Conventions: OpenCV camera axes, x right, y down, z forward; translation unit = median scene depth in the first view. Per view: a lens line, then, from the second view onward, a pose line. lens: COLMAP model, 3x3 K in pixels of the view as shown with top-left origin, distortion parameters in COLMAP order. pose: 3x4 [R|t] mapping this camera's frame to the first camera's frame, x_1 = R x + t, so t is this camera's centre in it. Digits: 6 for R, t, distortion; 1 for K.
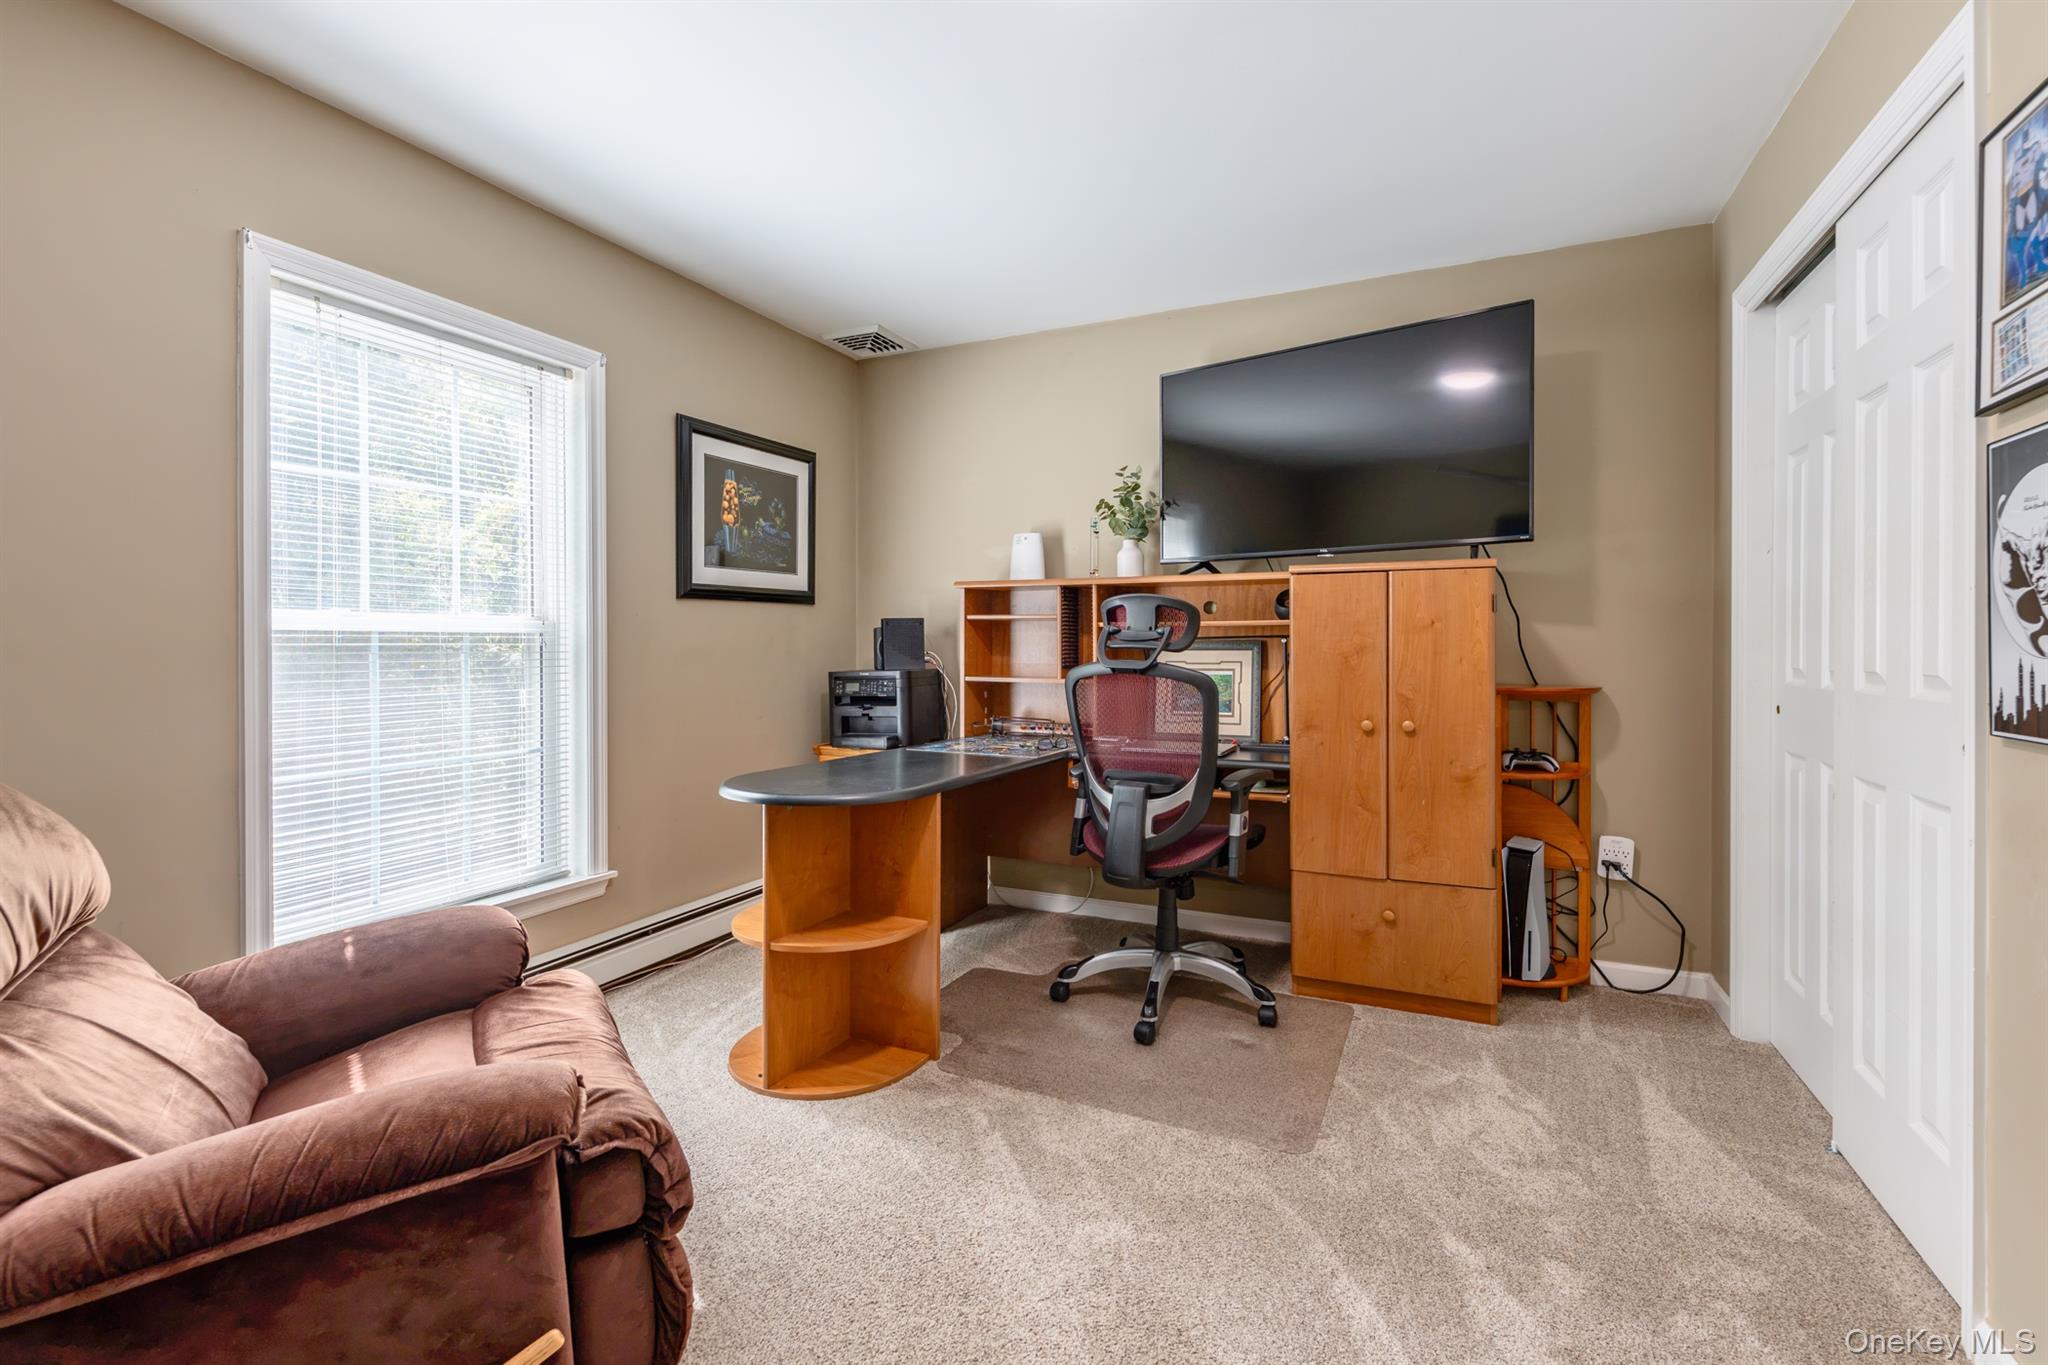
lens RADIAL K [[877.7, 0, 1024.0], [0, 877.7, 656.4], [0, 0, 1]] dist [0.000847, -0.000403]
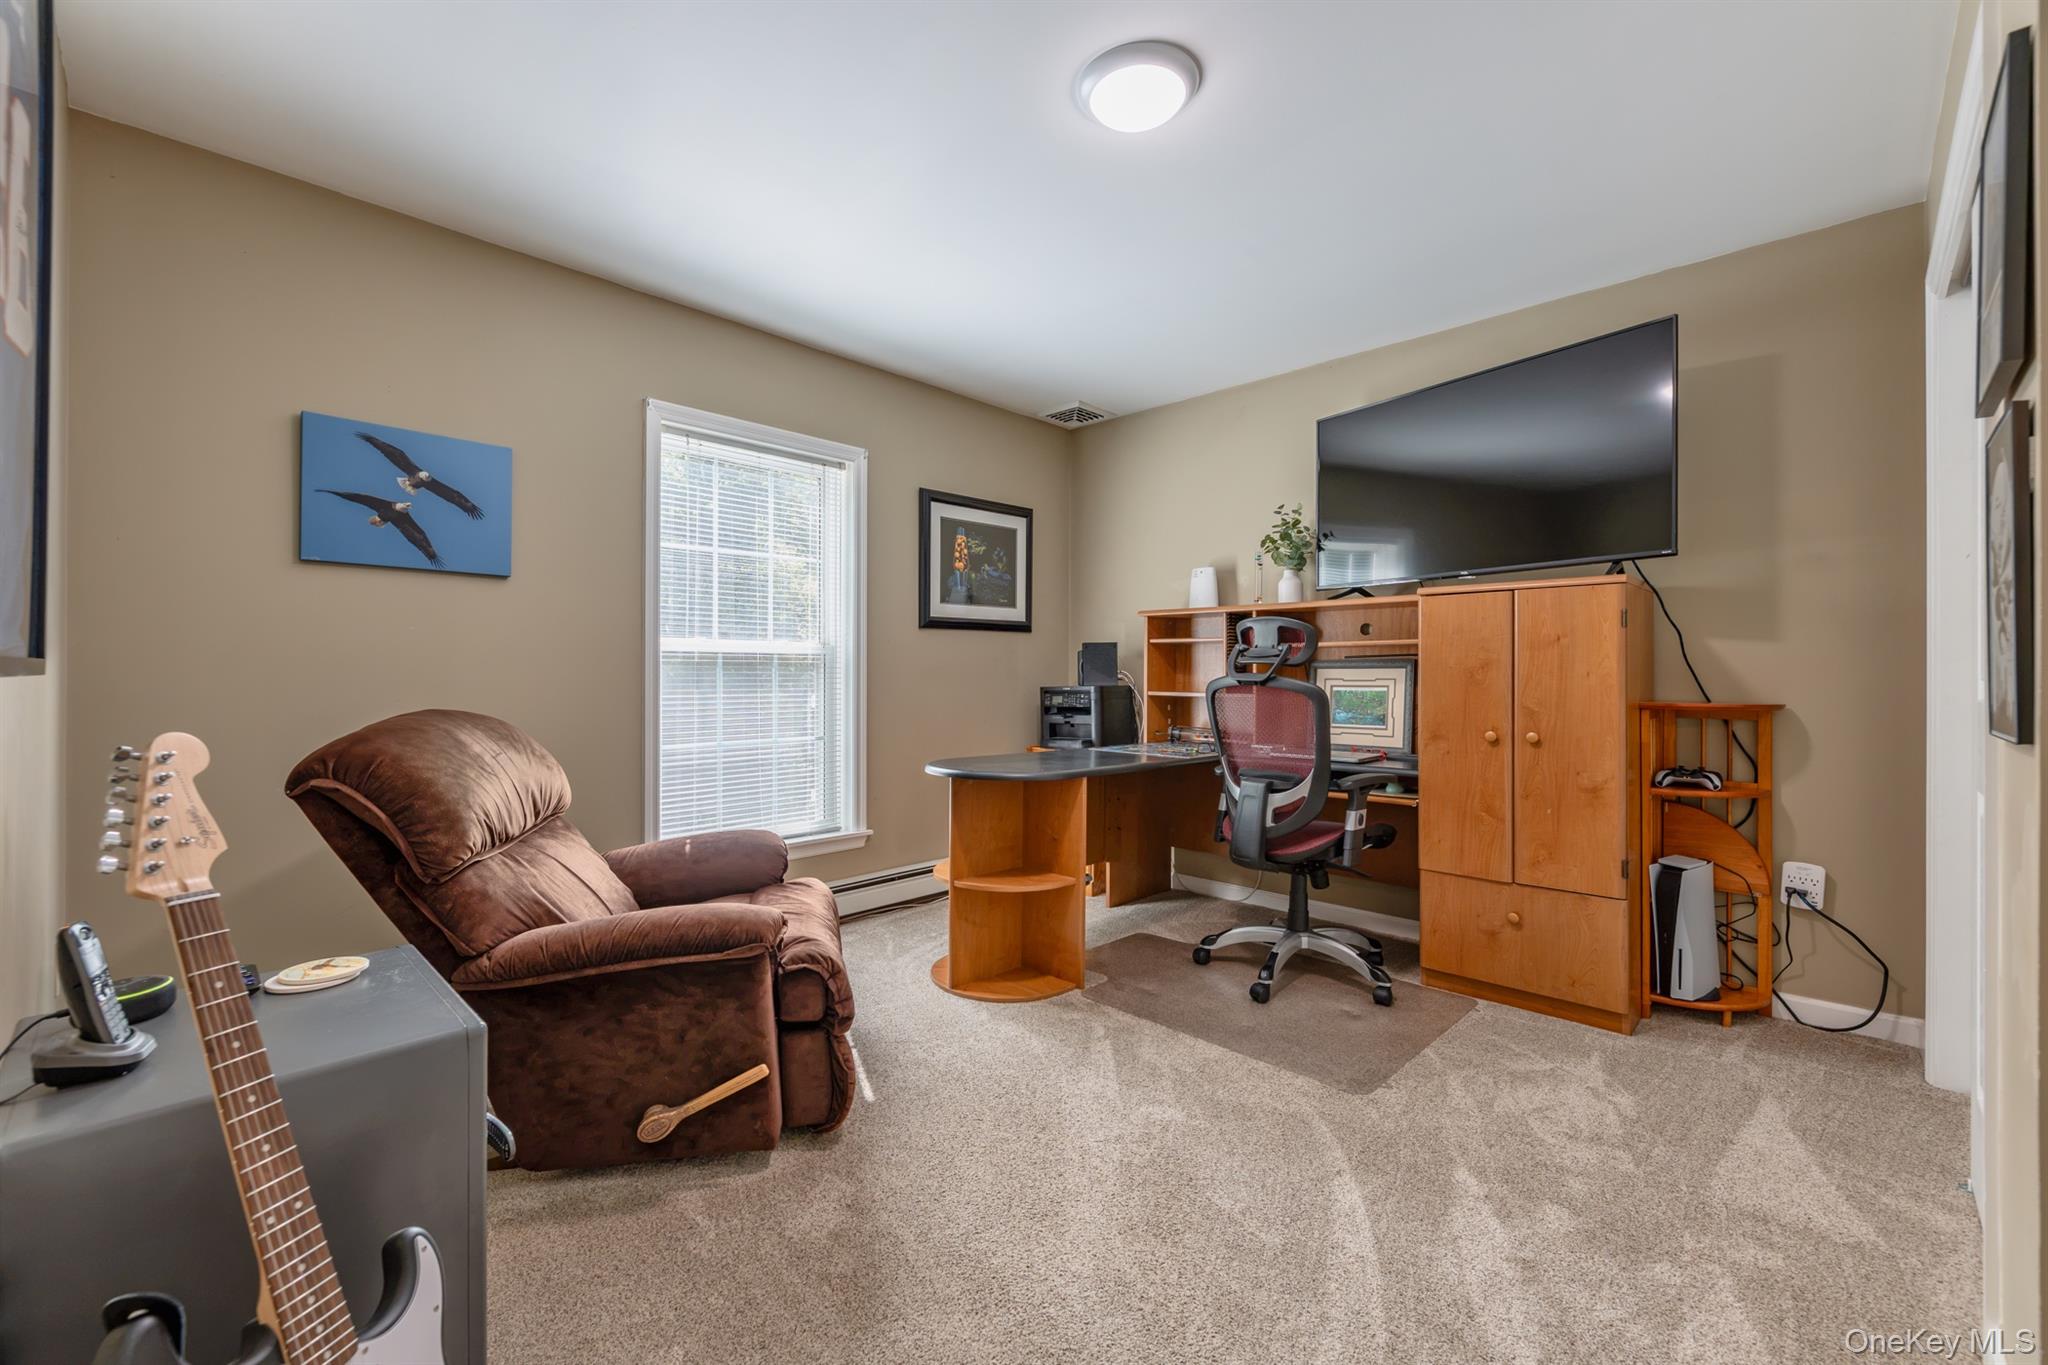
lens RADIAL K [[831.0, 0, 1024.0], [0, 831.0, 682.5], [0, 0, 1]] dist [0.000777, 0.000075]
pose [[0.941862, 0.005761, -0.335952, 0.194318], [-0.007711, 0.999960, -0.004471, 0.022365], [0.335913, 0.006801, 0.941869, -0.135847]]
